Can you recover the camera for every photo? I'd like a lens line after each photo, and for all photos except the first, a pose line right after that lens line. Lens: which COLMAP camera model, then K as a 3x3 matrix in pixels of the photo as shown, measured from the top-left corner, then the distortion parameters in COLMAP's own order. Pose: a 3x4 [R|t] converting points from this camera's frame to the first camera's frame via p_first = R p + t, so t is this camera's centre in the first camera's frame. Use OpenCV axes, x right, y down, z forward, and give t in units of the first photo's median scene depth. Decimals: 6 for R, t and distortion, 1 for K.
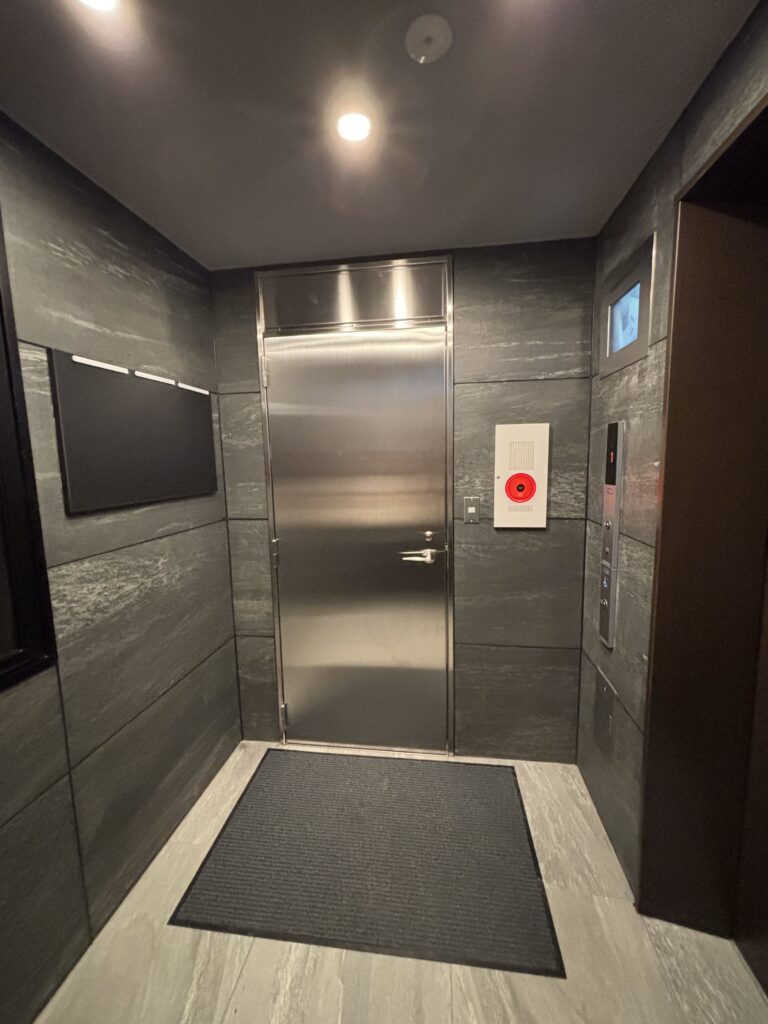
lens RADIAL K [[410.3, 0, 384.0], [0, 410.3, 512.0], [0, 0, 1]] dist [-0.001540, 0.000855]
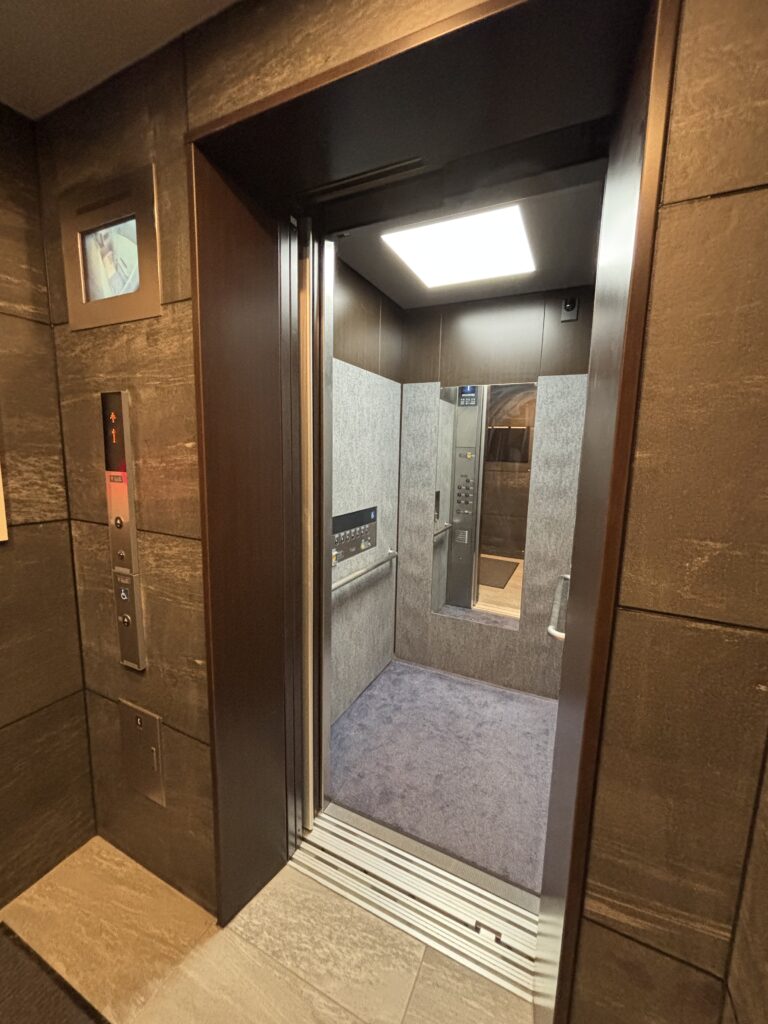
lens RADIAL K [[410.3, 0, 384.0], [0, 410.3, 512.0], [0, 0, 1]] dist [-0.001540, 0.000855]
pose [[0.299428, -0.108315, 0.947951, -0.050048], [0.090053, 0.992308, 0.084938, -0.009648], [-0.949860, 0.059933, 0.306879, 0.272160]]
